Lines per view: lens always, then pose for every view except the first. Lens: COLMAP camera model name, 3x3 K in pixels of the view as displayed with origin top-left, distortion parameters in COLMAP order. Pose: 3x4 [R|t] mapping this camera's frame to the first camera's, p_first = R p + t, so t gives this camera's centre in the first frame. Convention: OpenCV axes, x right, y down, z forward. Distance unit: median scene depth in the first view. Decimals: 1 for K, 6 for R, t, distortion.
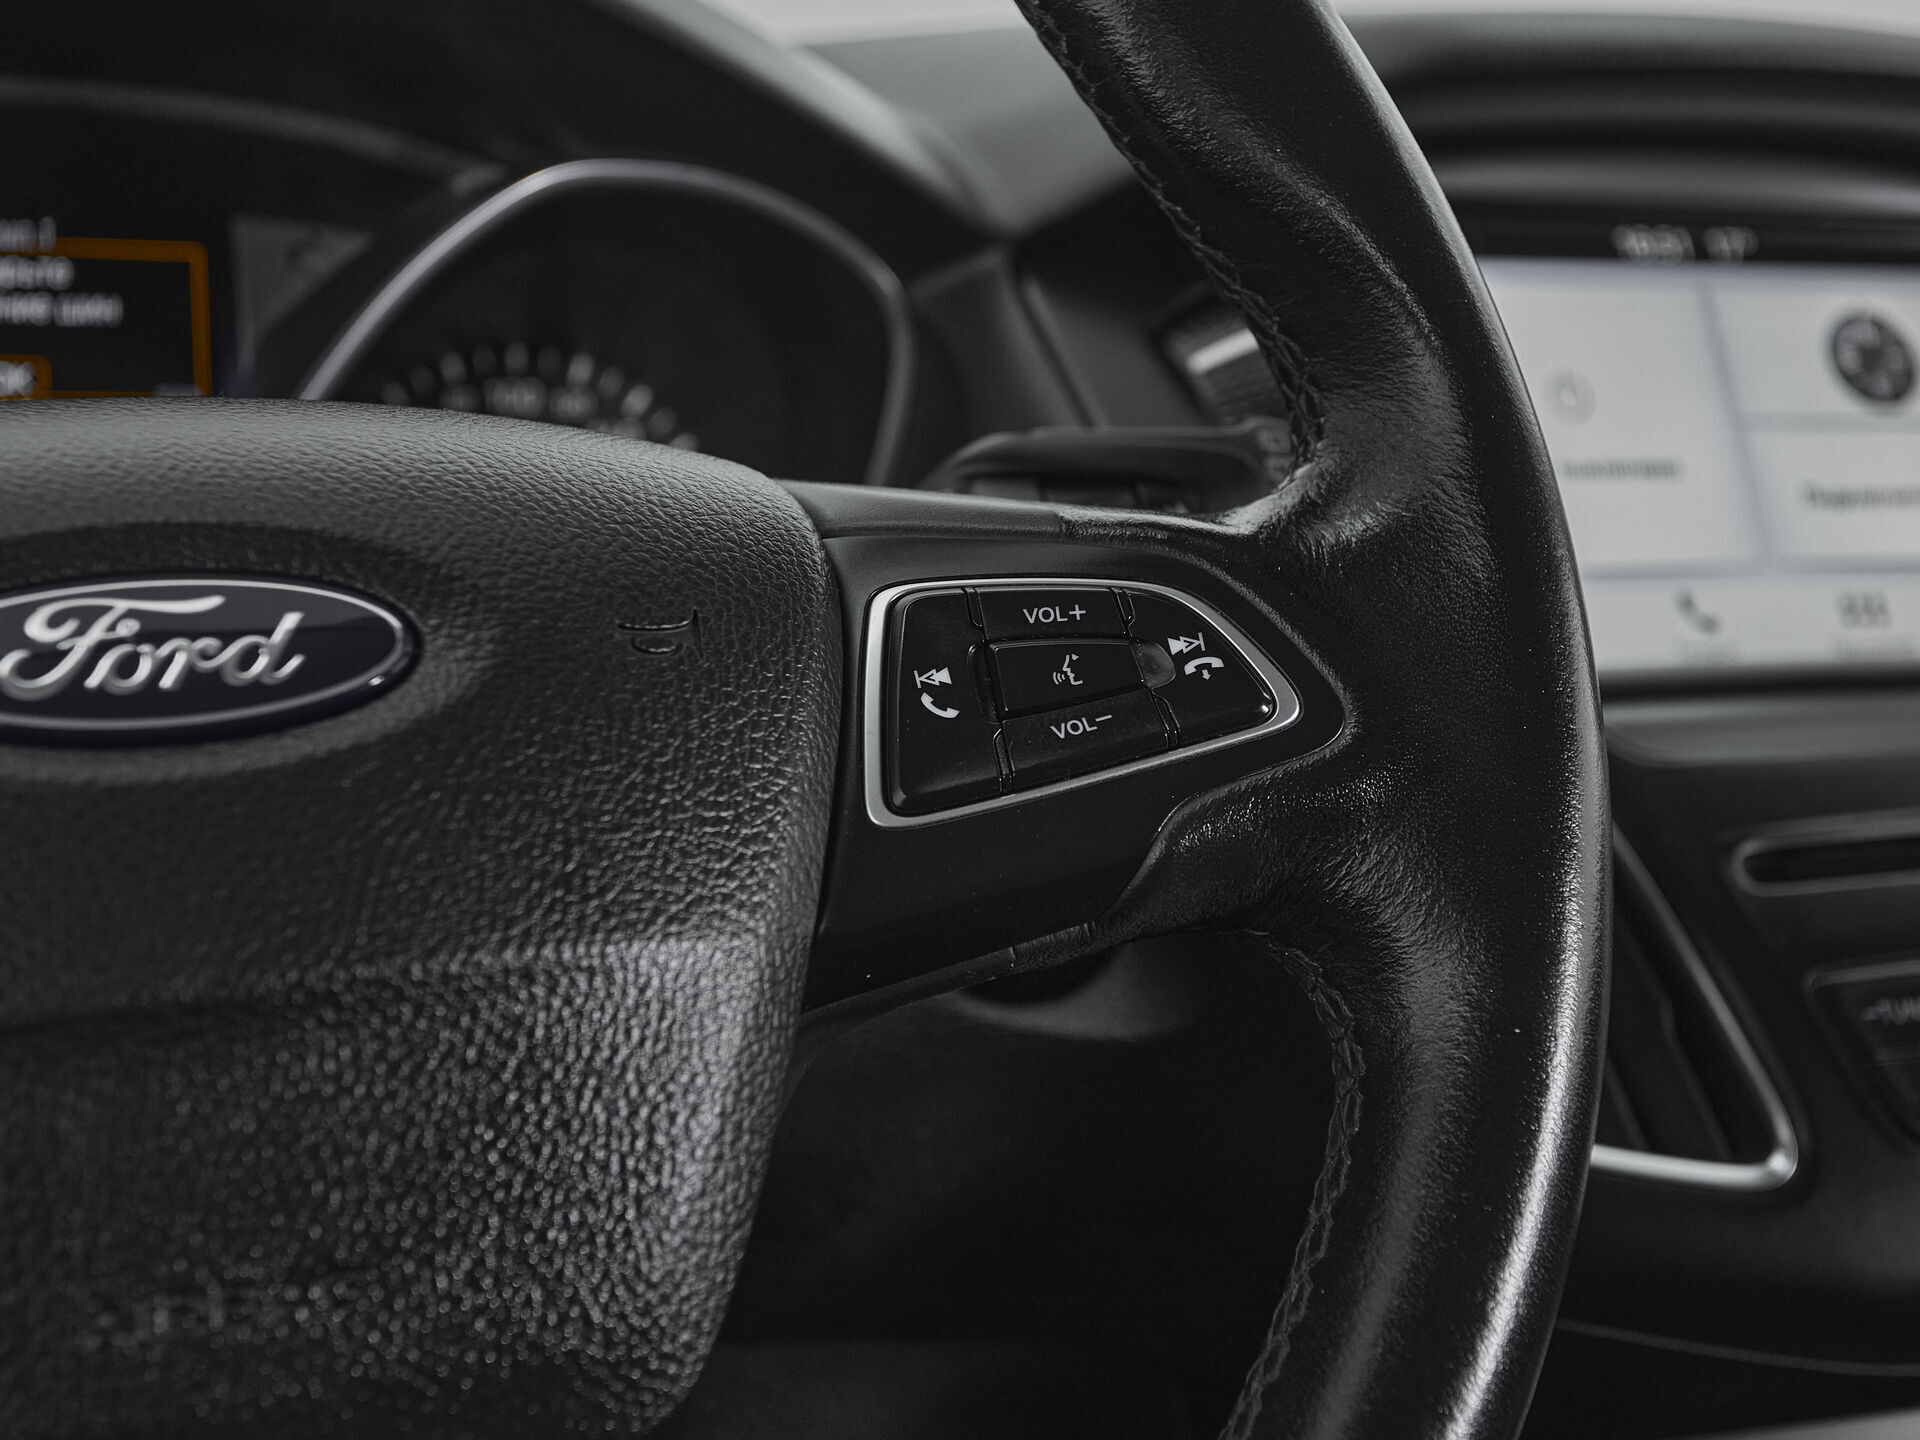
lens RADIAL K [[2725.6, 0, 957.7], [0, 2725.6, 769.7], [0, 0, 1]] dist [-0.000842, -0.023248]
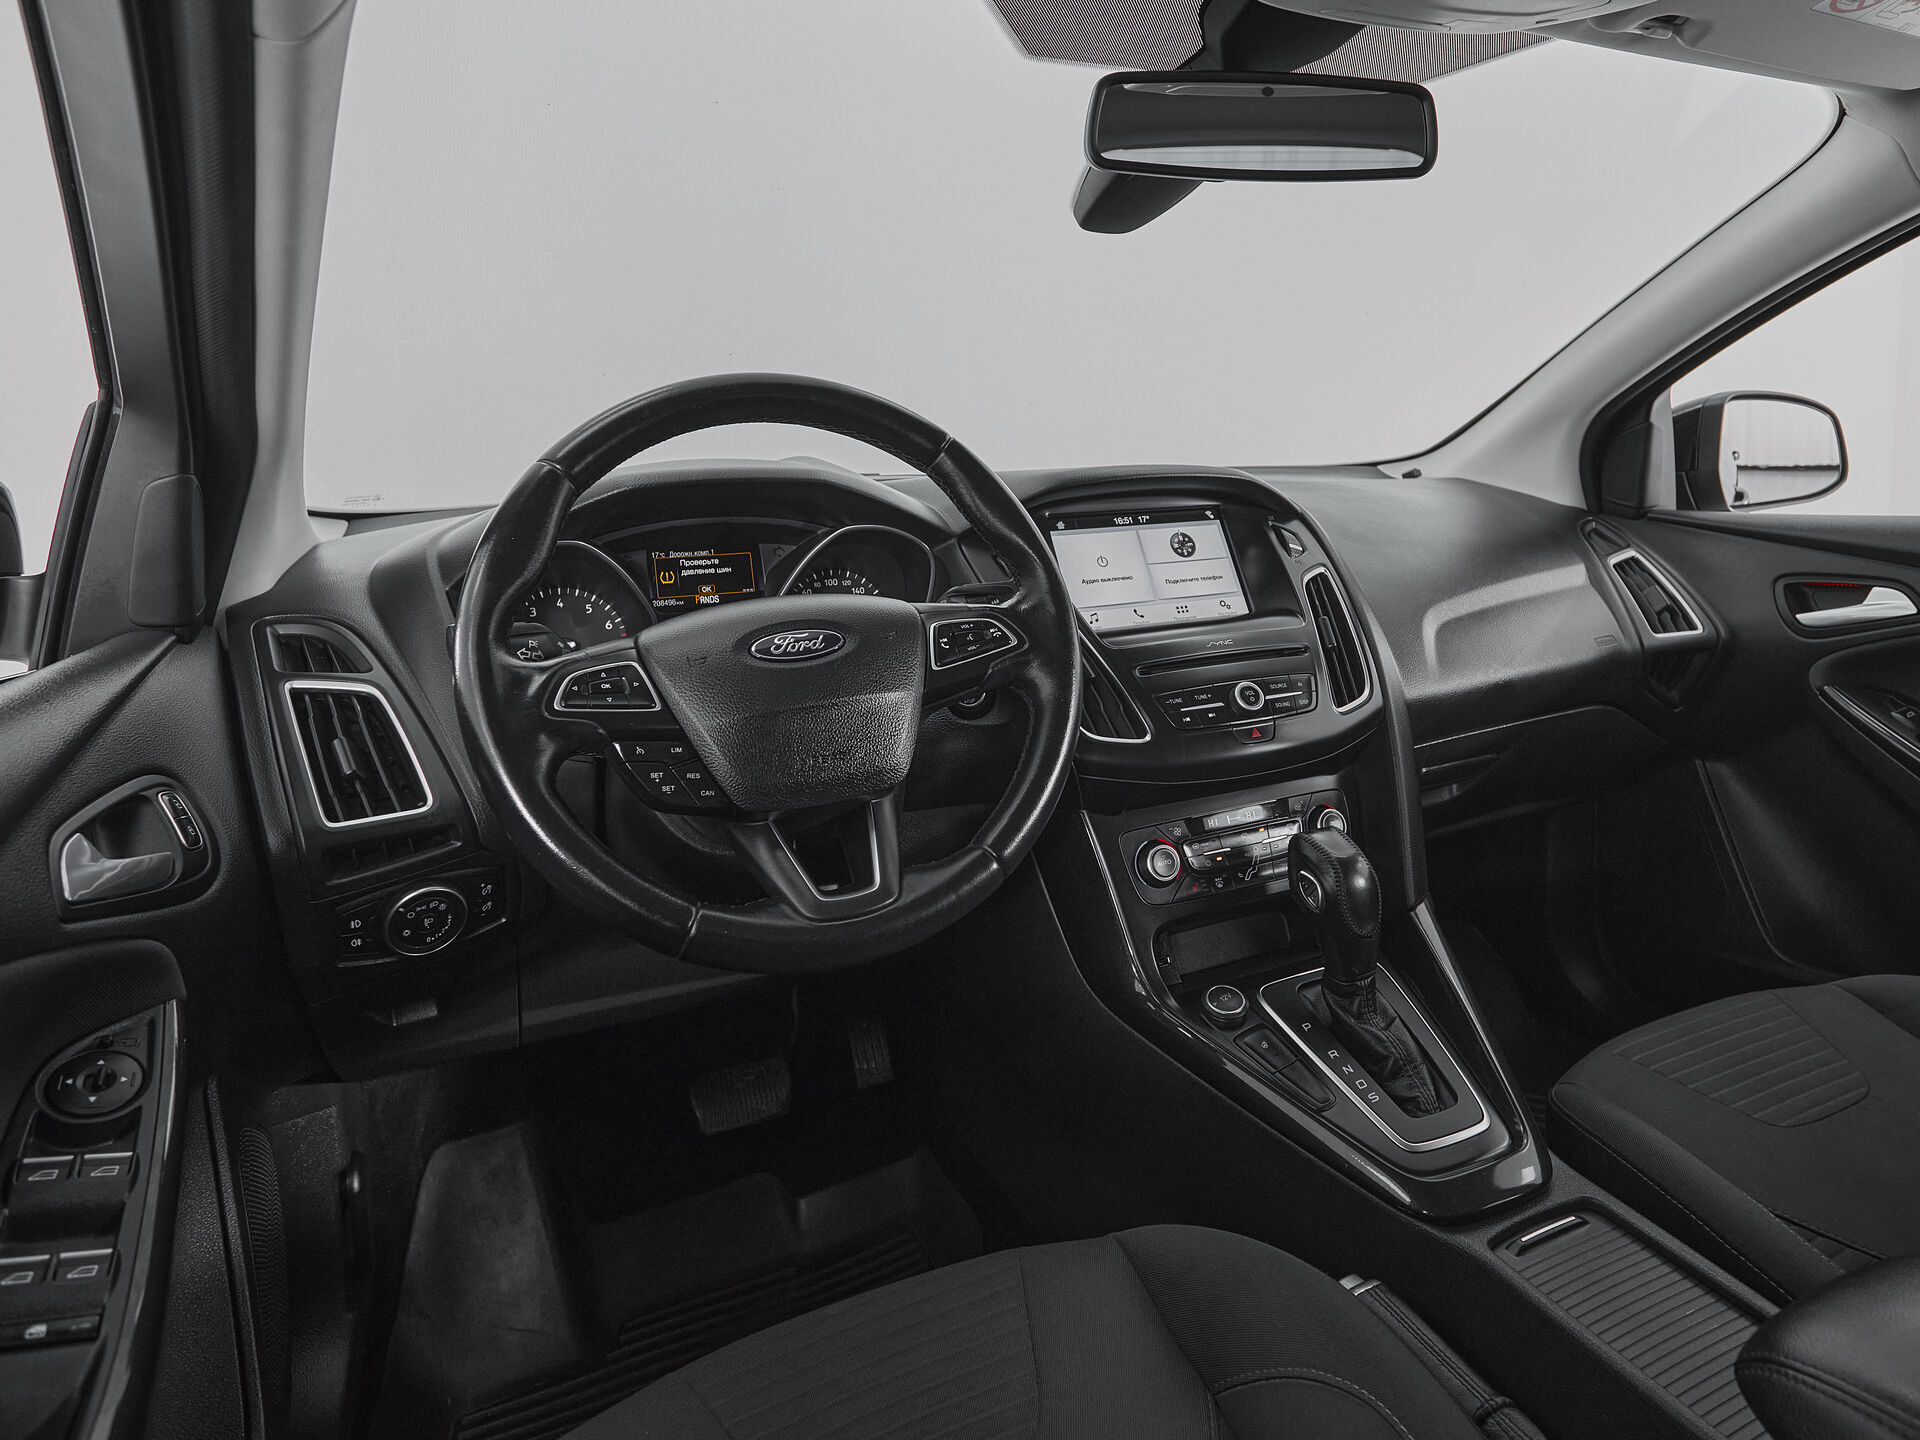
lens RADIAL K [[1248.9, 0, 1059.7], [0, 1248.9, 558.7], [0, 0, 1]] dist [0.003269, 0.001645]
pose [[0.994072, -0.077533, 0.076226, 0.038983], [0.086055, 0.989546, -0.115733, 0.097842], [-0.066455, 0.121606, 0.990351, -1.227701]]
